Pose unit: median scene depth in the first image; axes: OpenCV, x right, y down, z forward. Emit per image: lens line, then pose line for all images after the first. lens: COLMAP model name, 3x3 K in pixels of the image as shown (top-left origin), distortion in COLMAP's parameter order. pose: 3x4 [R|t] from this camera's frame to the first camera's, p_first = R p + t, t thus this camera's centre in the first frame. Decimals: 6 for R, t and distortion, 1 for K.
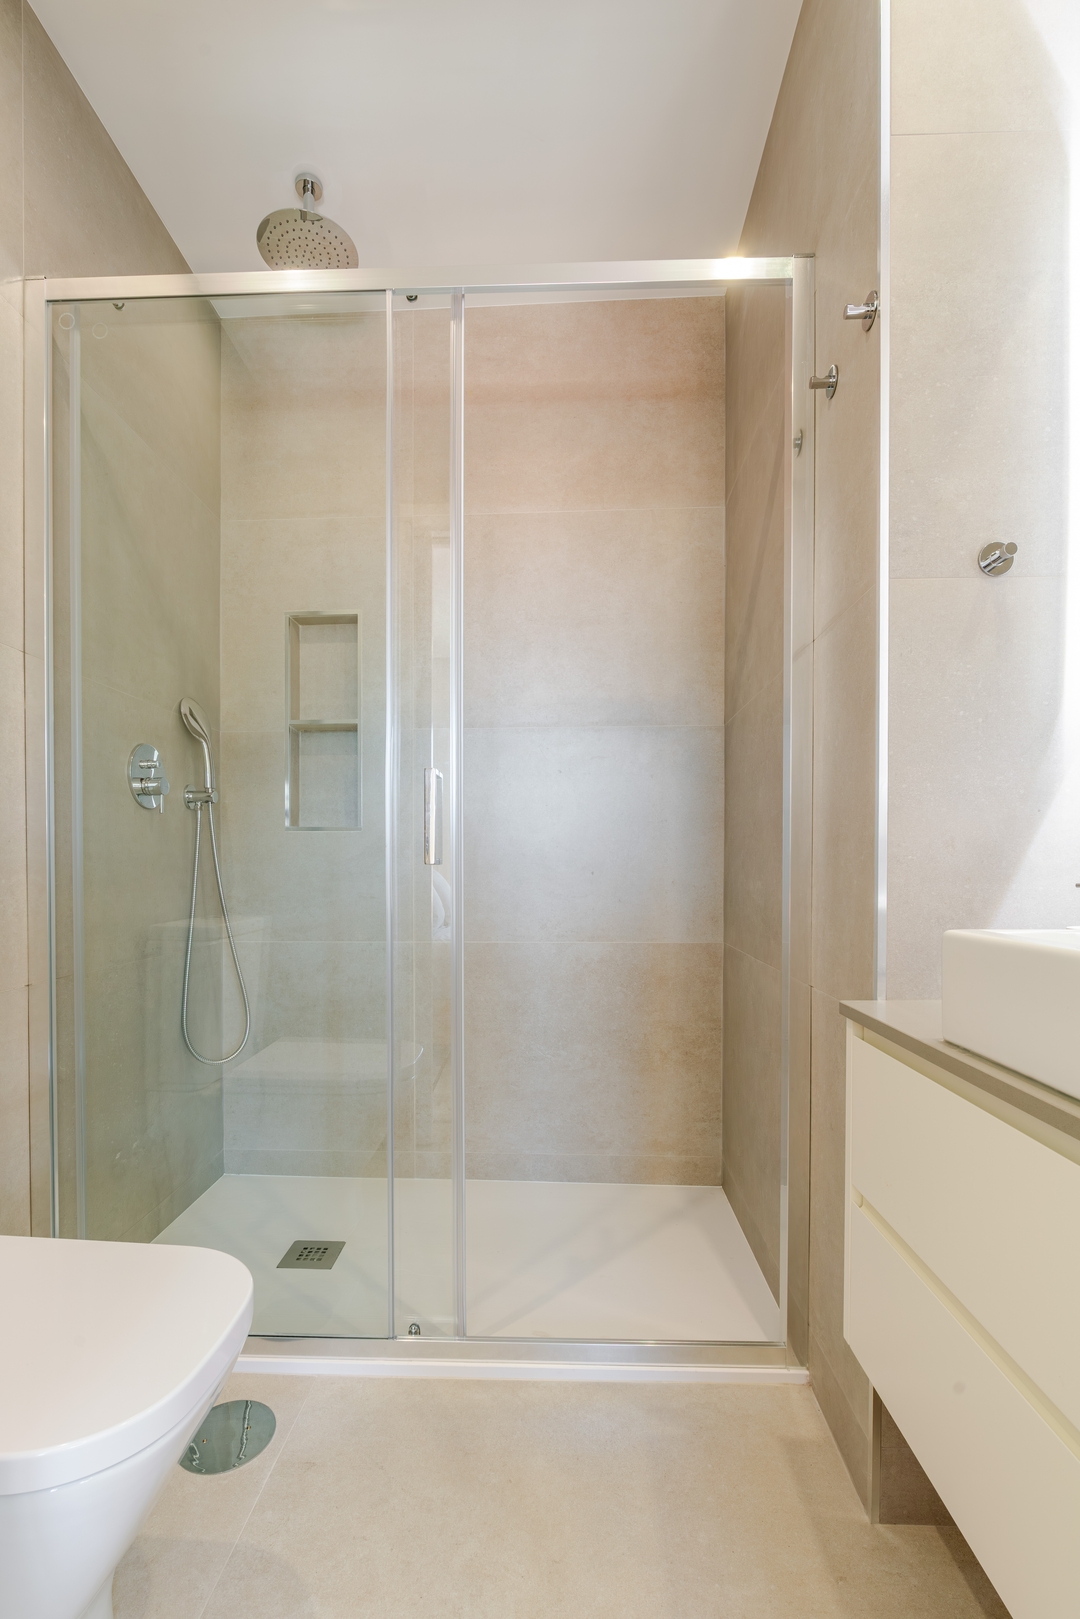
lens RADIAL K [[737.8, 0, 540.0], [0, 737.8, 878.1], [0, 0, 1]] dist [-0.002160, 0.000739]
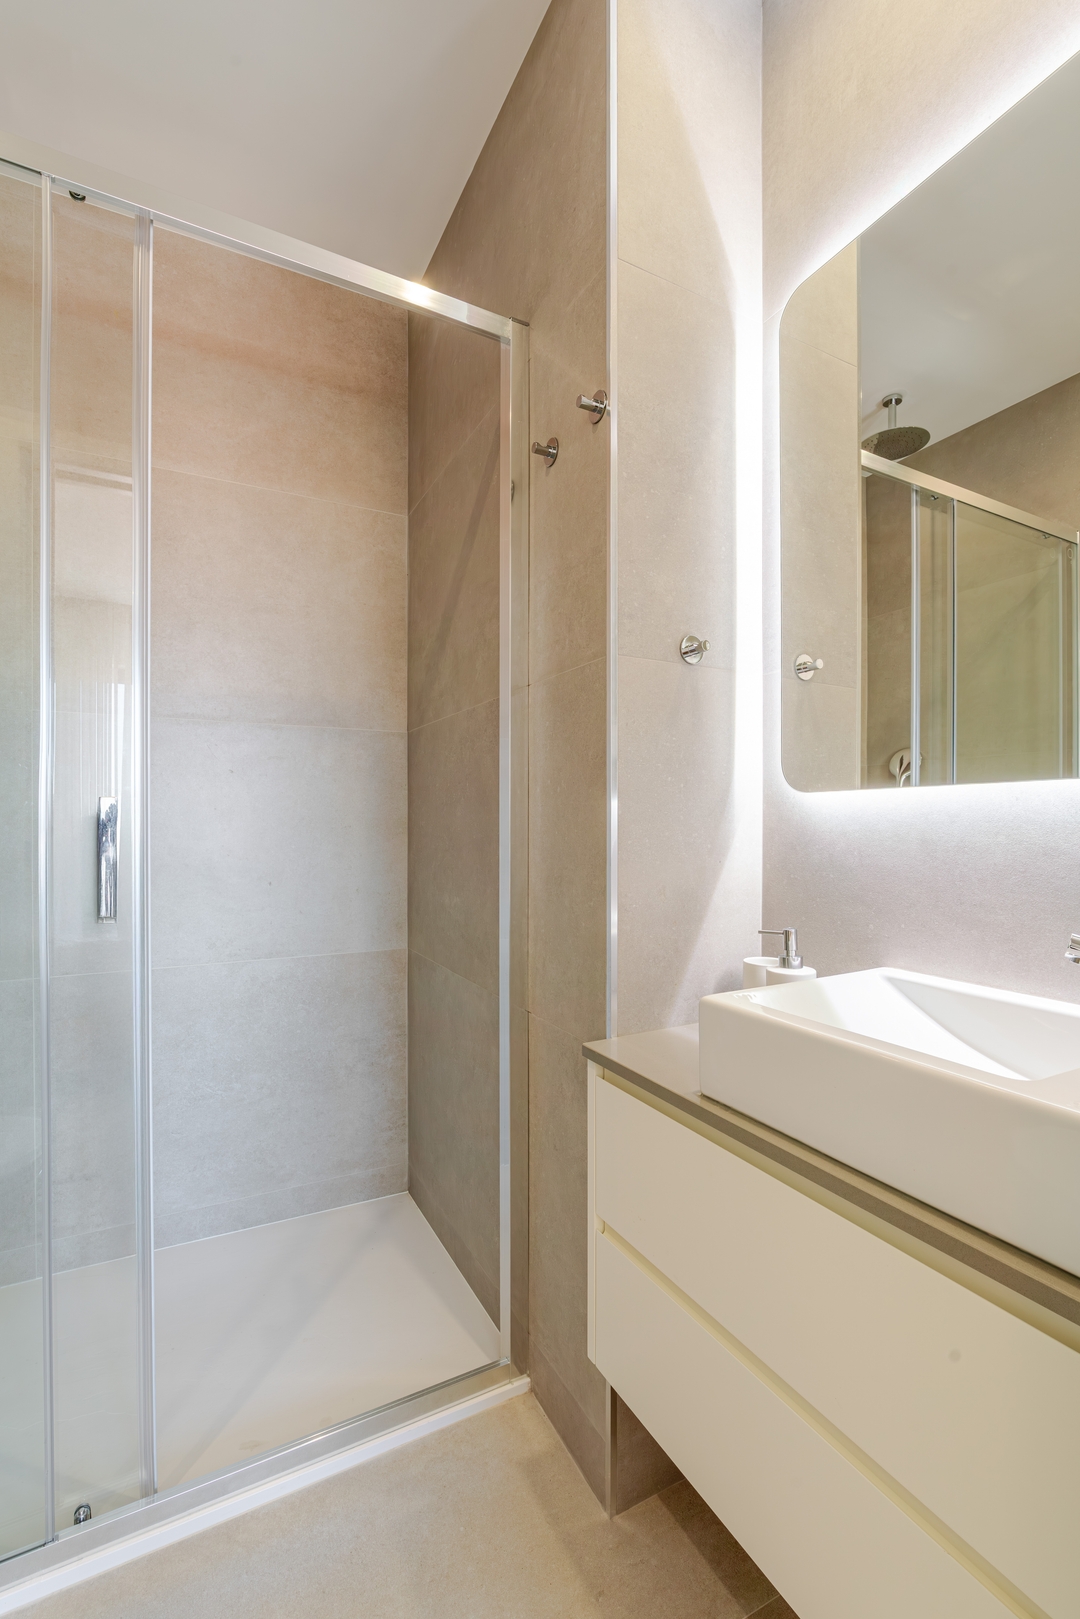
lens RADIAL K [[709.8, 0, 538.7], [0, 709.8, 828.8], [0, 0, 1]] dist [-0.005049, 0.000525]
pose [[0.865482, -0.000612, 0.500940, -0.088683], [0.003163, 0.999986, -0.004243, -0.076403], [-0.500930, 0.005256, 0.865472, 0.075105]]
